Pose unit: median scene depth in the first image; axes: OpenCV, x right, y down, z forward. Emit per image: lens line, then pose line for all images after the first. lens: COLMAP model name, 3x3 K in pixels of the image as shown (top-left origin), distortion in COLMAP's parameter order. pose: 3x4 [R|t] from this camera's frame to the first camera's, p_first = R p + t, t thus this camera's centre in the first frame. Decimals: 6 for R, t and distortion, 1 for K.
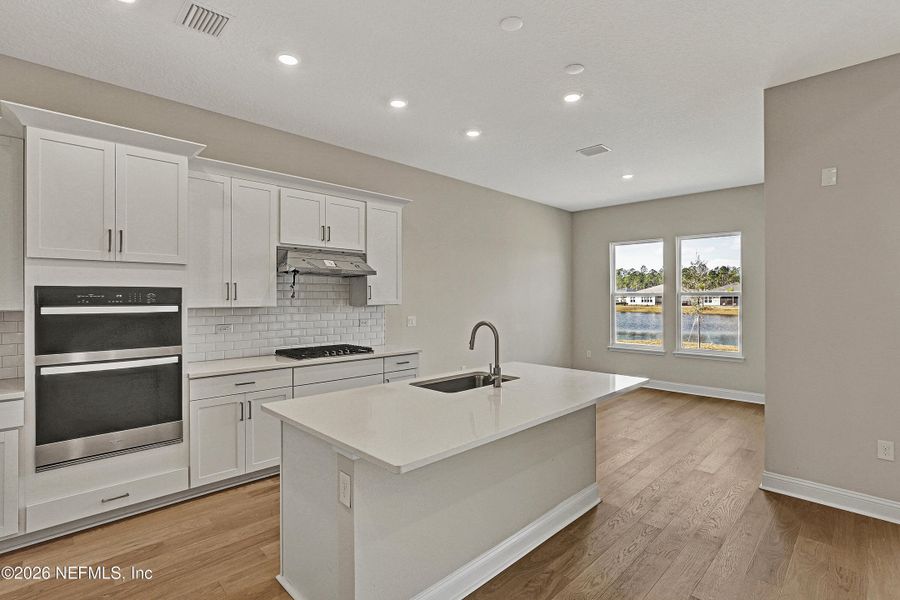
lens RADIAL K [[417.9, 0, 459.4], [0, 417.9, 296.0], [0, 0, 1]] dist [-0.009746, 0.001360]
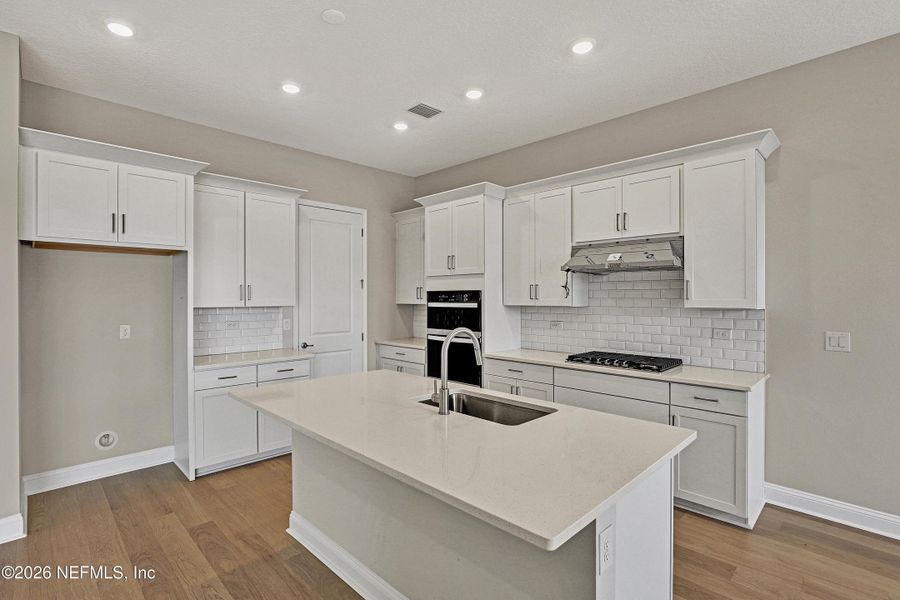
lens RADIAL K [[417.9, 0, 443.3], [0, 417.9, 301.1], [0, 0, 1]] dist [-0.009746, 0.001360]
pose [[0.009671, 0.003670, -0.999947, 0.572482], [0.001515, 0.999992, 0.003685, 0.008876], [0.999952, -0.001550, 0.009665, 0.683300]]
